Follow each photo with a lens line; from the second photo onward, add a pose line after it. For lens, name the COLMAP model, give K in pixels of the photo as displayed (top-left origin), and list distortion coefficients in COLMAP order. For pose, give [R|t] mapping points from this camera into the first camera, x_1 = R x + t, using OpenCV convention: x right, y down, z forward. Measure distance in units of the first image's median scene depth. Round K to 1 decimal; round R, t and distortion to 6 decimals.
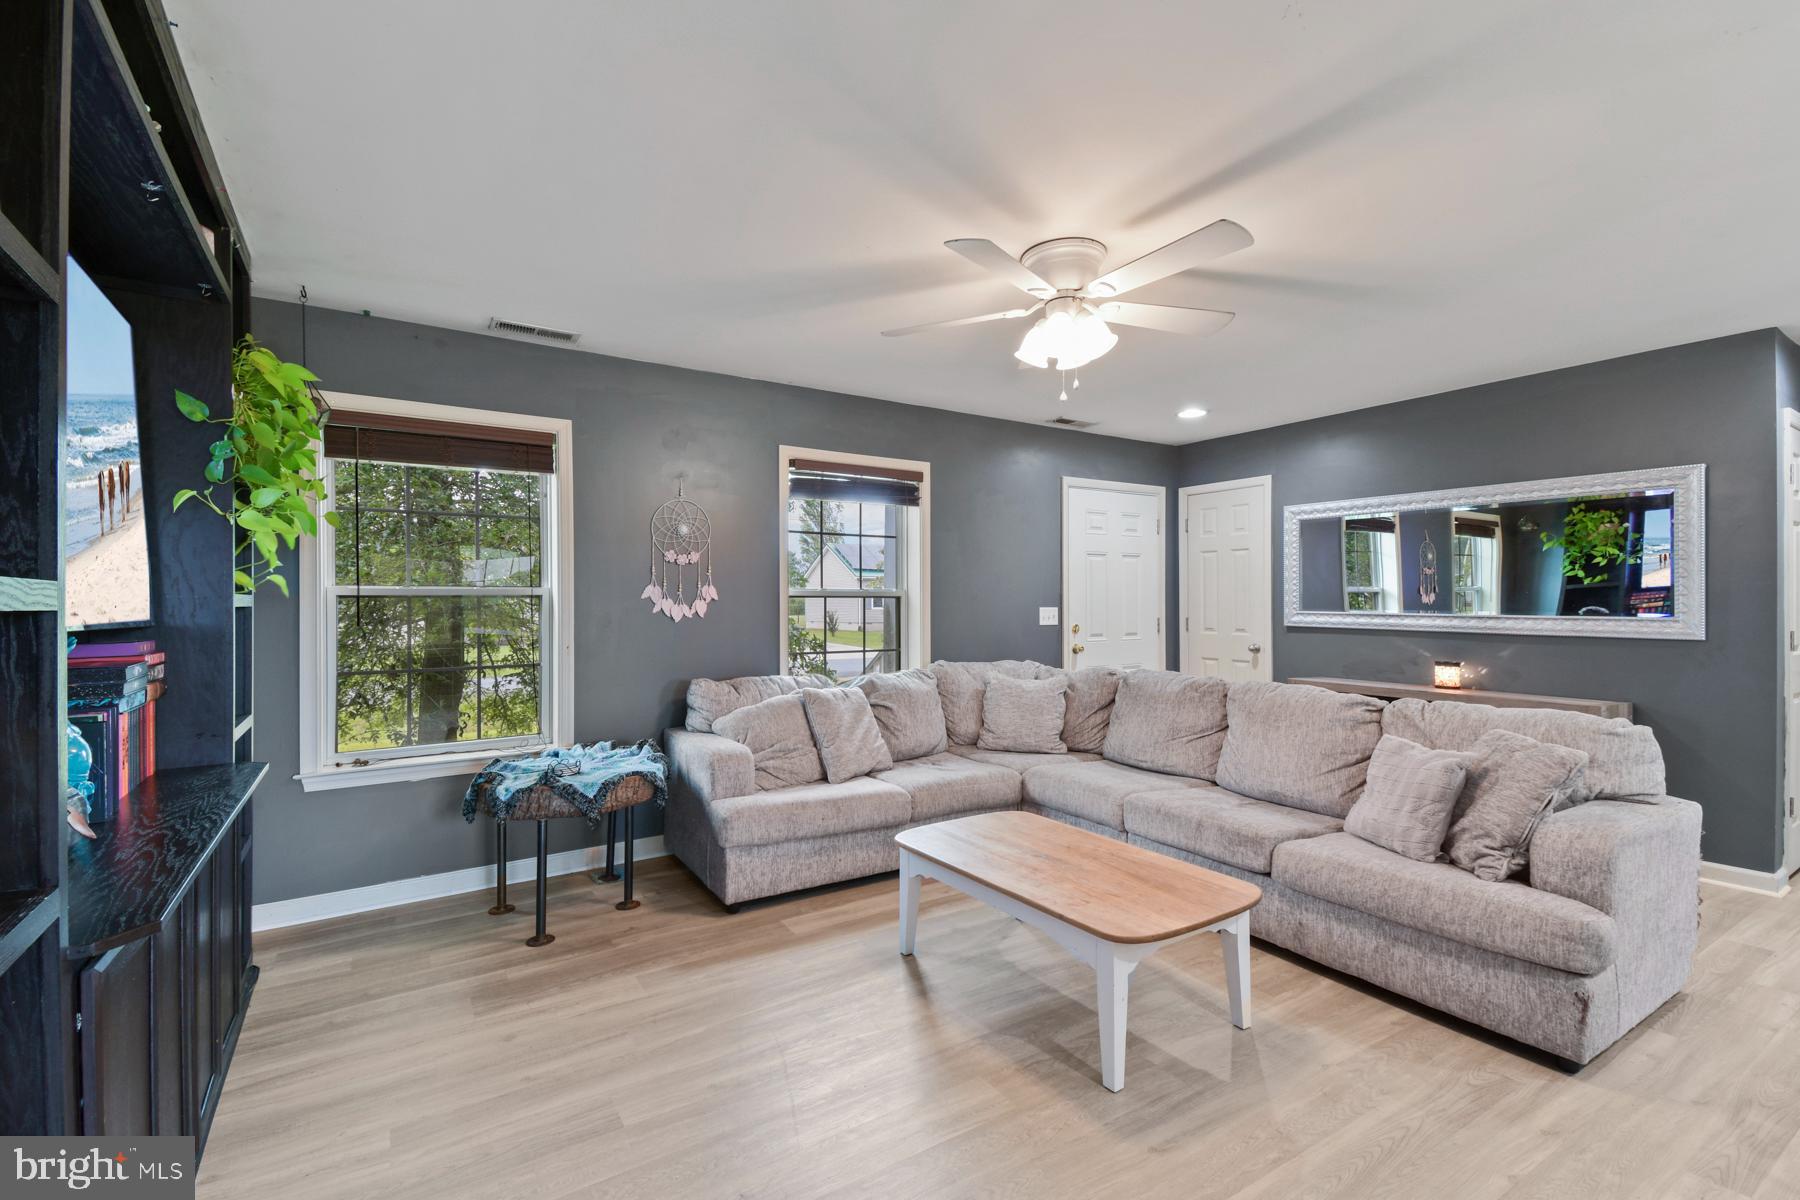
lens RADIAL K [[792.5, 0, 891.4], [0, 792.5, 597.7], [0, 0, 1]] dist [0.069210, -0.034279]
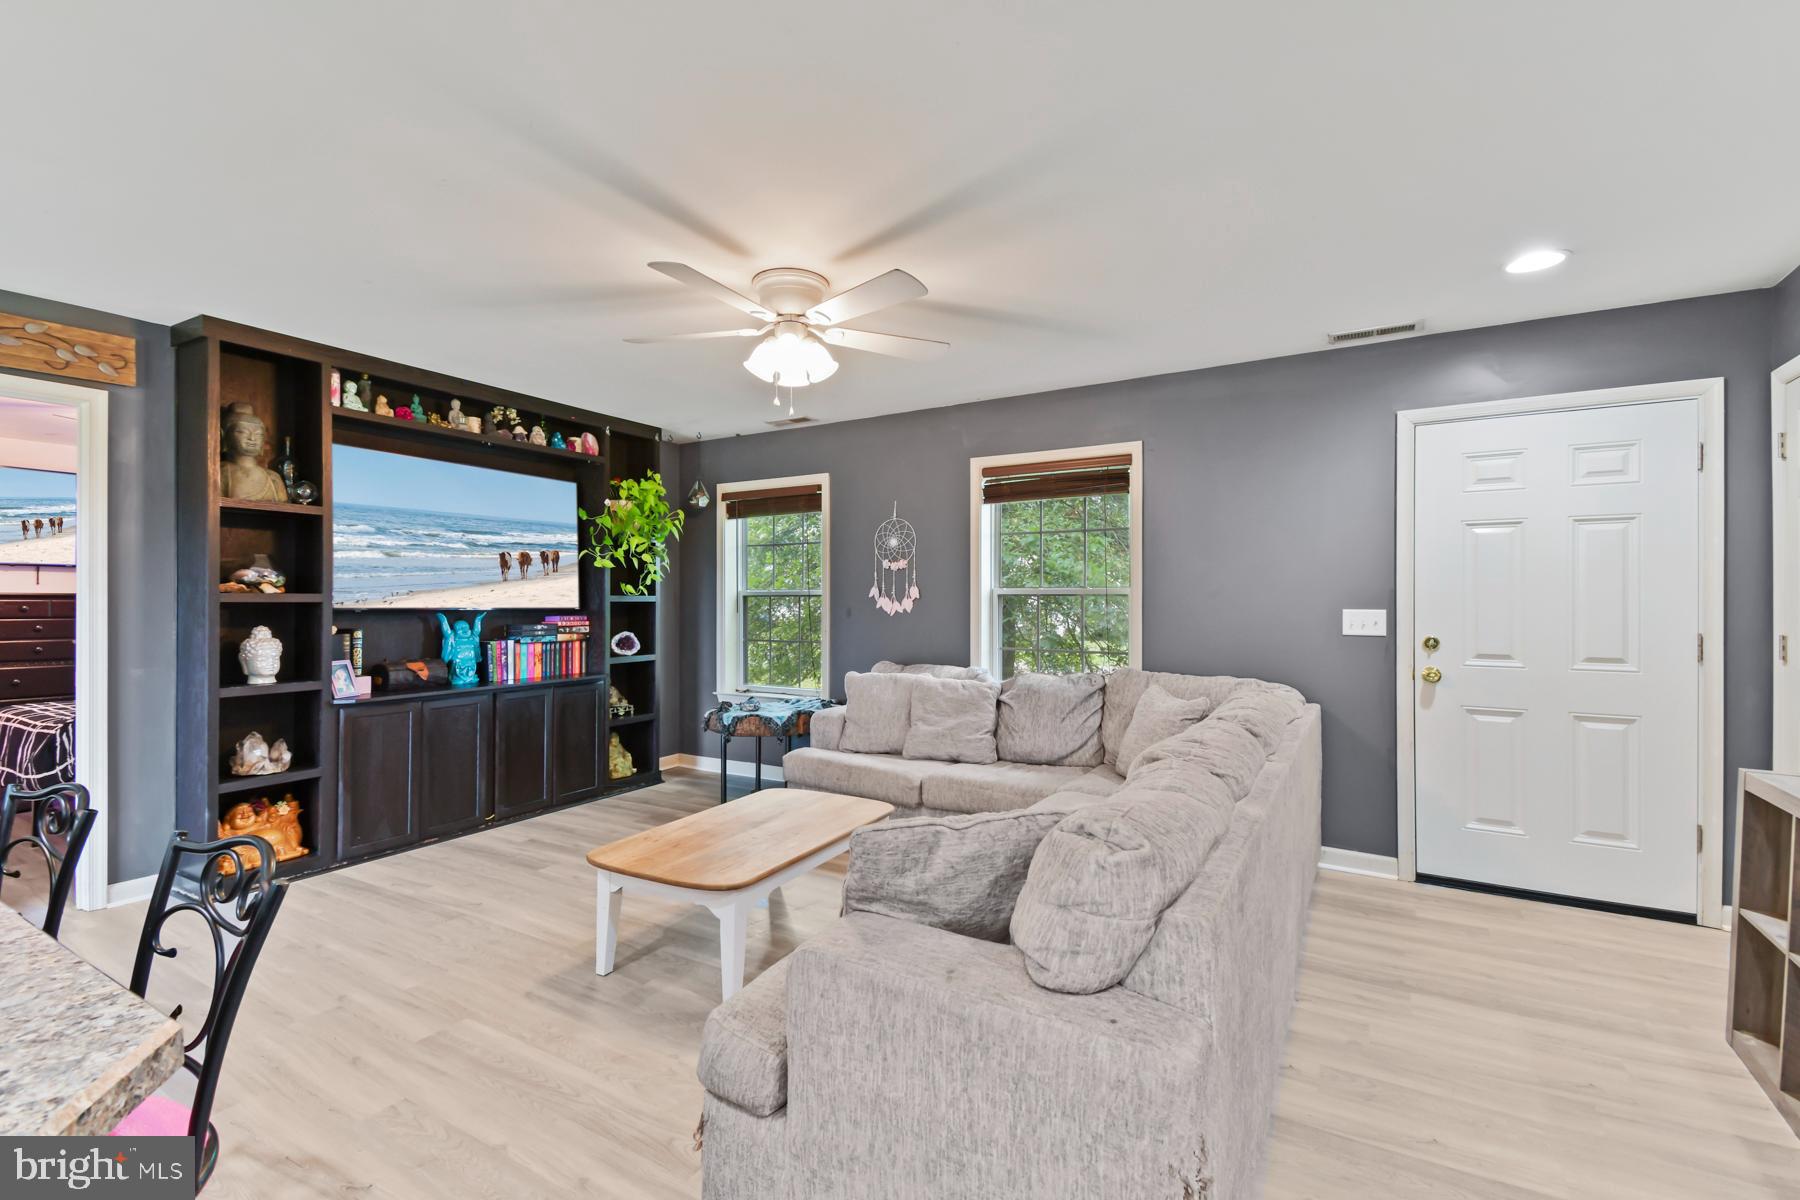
lens RADIAL K [[792.5, 0, 878.0], [0, 792.5, 590.5], [0, 0, 1]] dist [0.069210, -0.034279]
pose [[0.441014, -0.009555, -0.897449, 0.938847], [0.001364, 0.999949, -0.009976, 0.002955], [0.897499, 0.003175, 0.441005, 0.472427]]
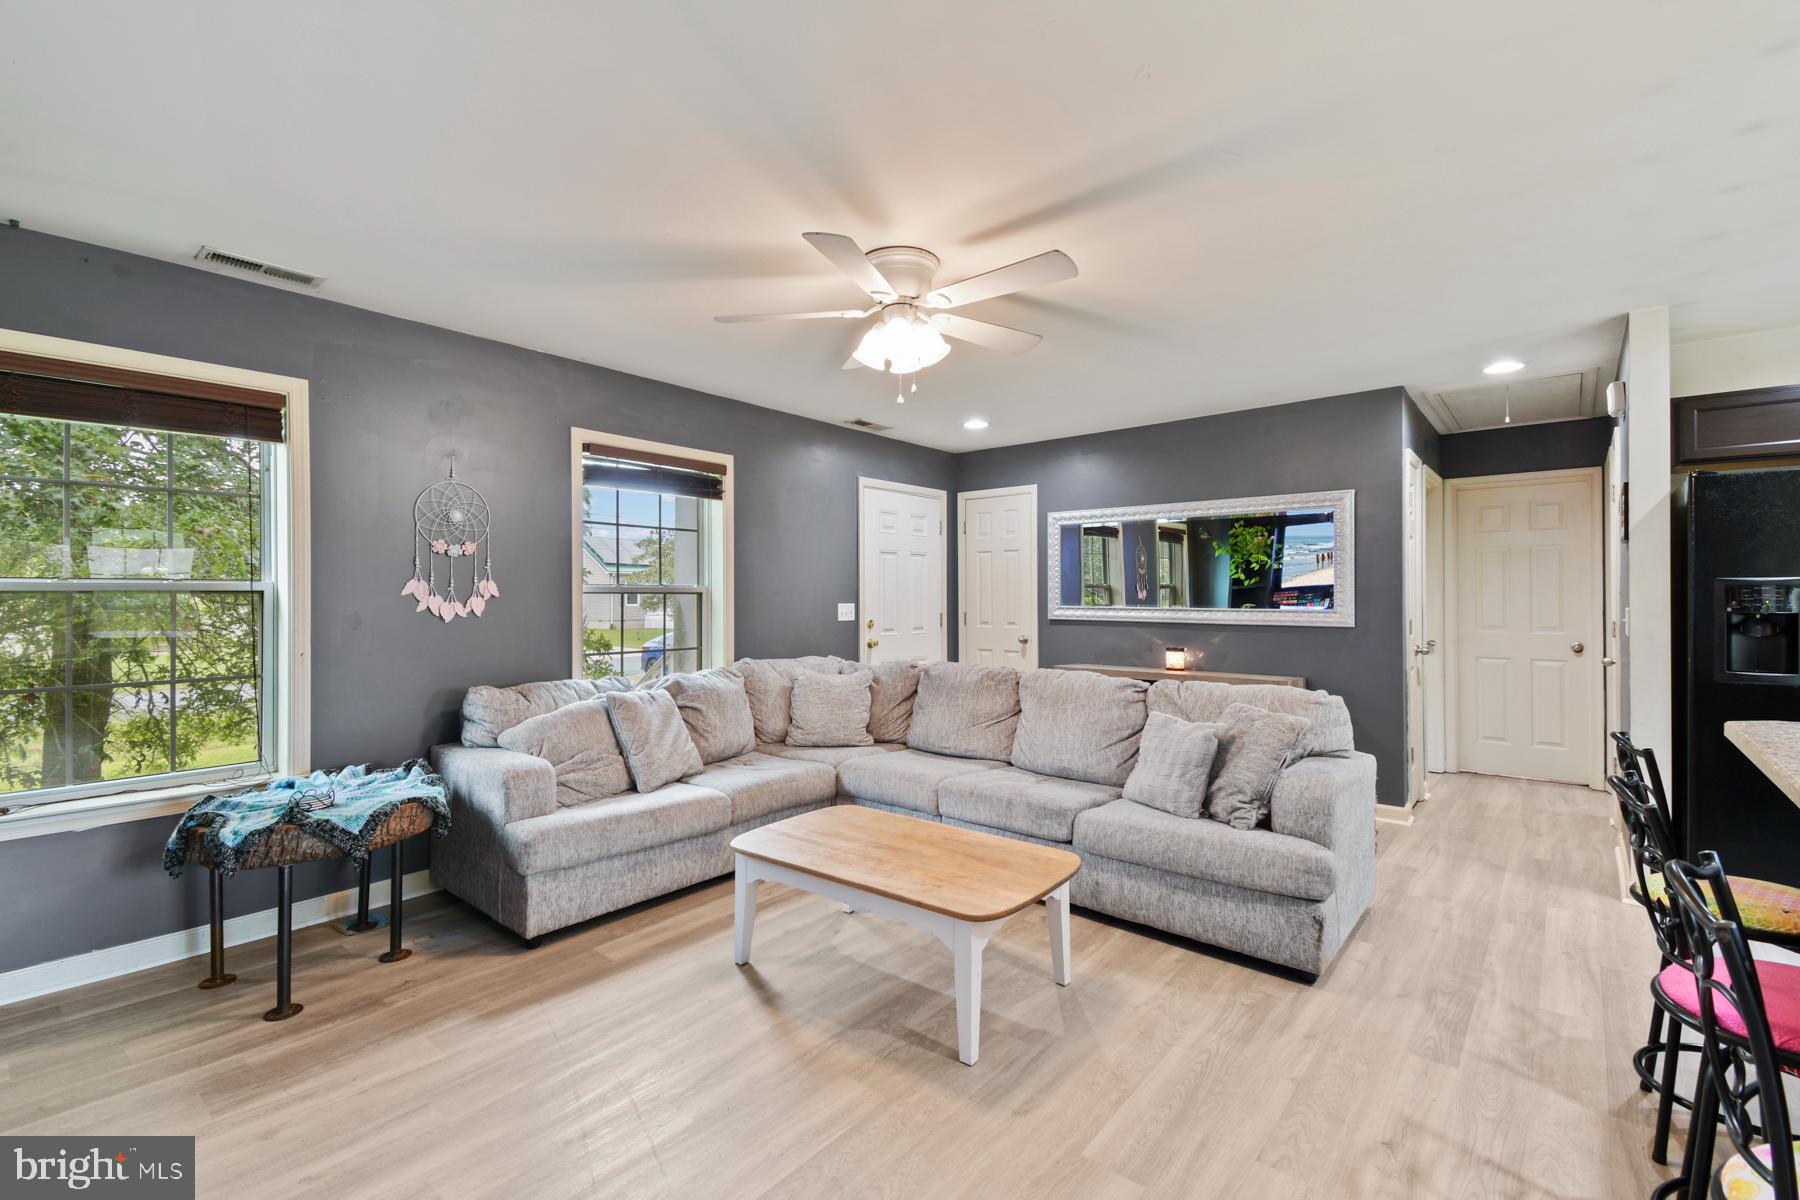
lens RADIAL K [[792.5, 0, 889.5], [0, 792.5, 587.2], [0, 0, 1]] dist [0.069210, -0.034279]
pose [[0.953581, 0.002681, 0.301125, -0.082327], [0.000072, 0.999958, -0.009132, 0.000667], [-0.301137, 0.008730, 0.953541, 0.017221]]
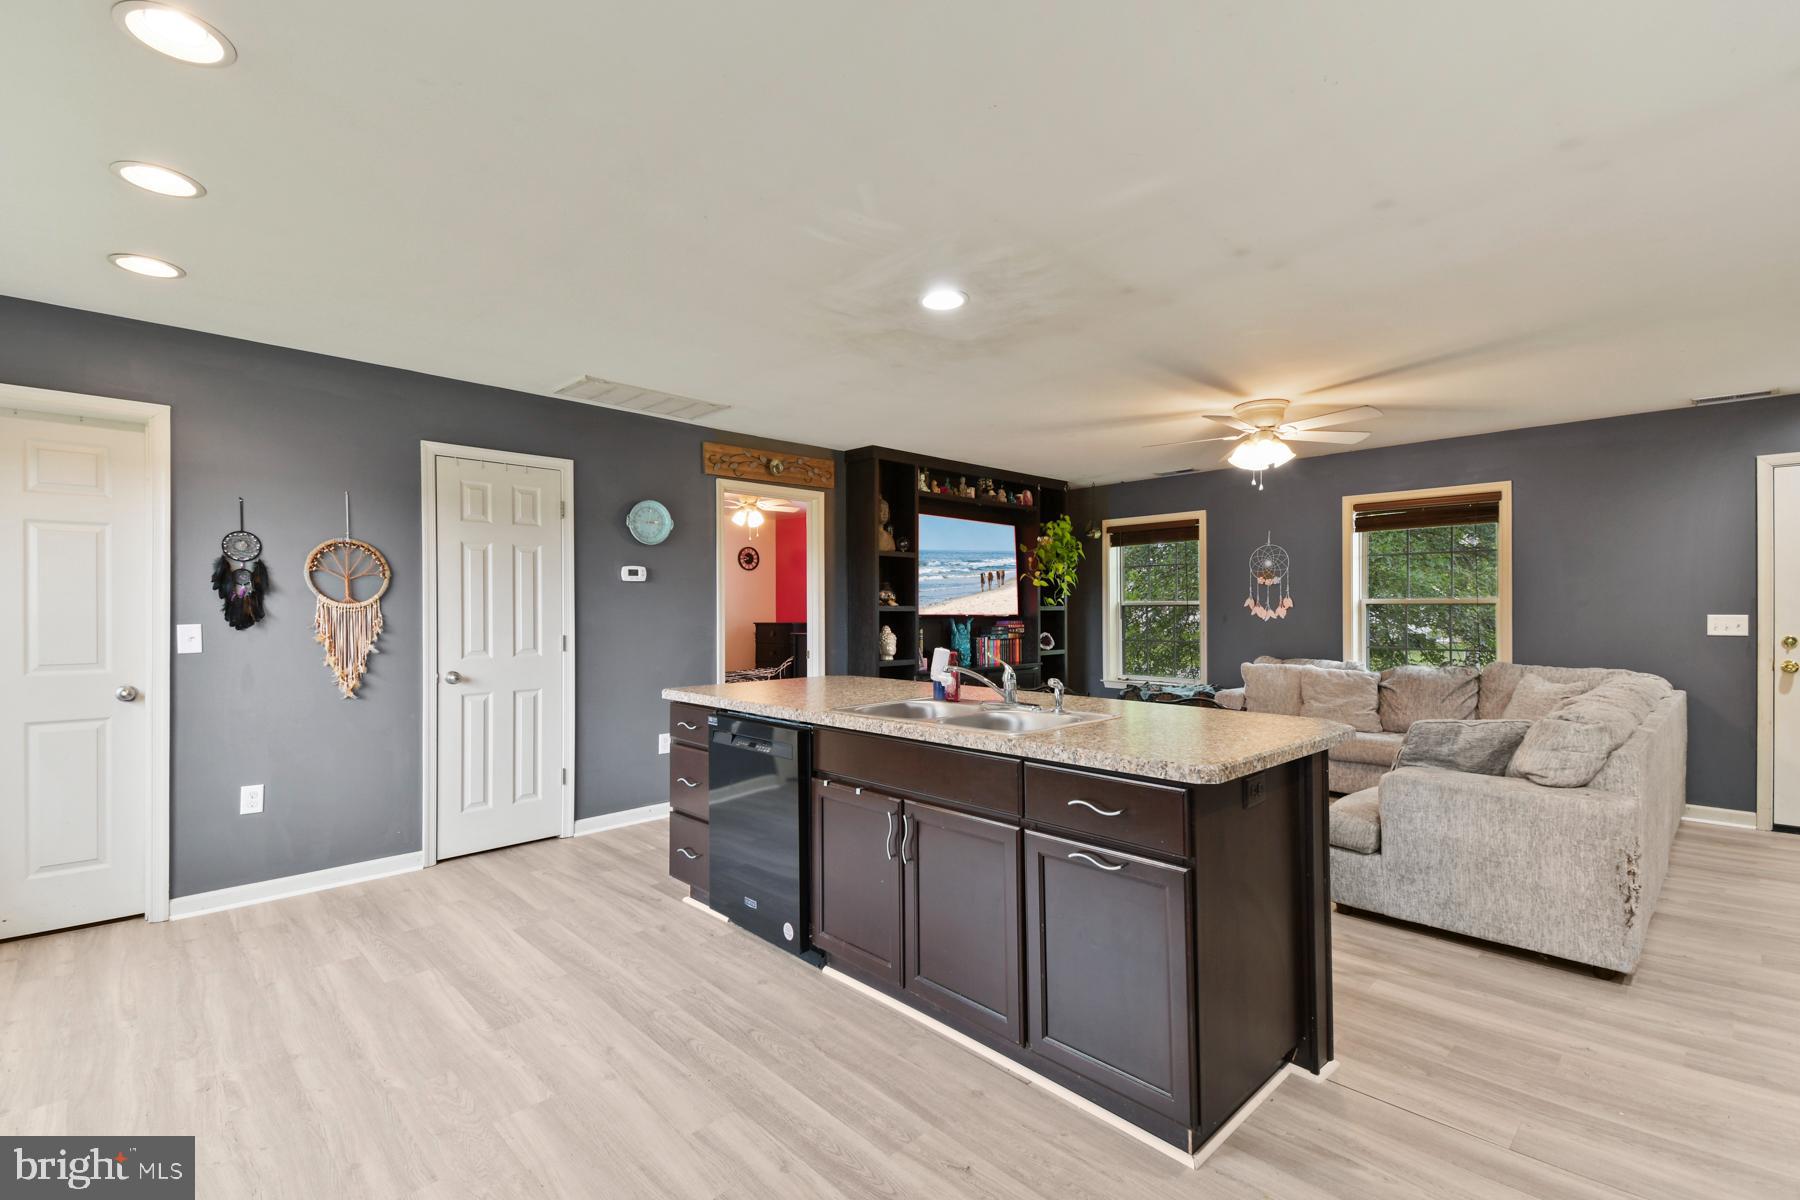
lens RADIAL K [[792.5, 0, 885.3], [0, 792.5, 605.5], [0, 0, 1]] dist [0.069210, -0.034279]
pose [[0.195616, -0.003303, -0.980675, 1.301604], [0.005601, 0.999982, -0.002251, -0.001877], [0.980665, -0.005052, 0.195631, -0.082830]]
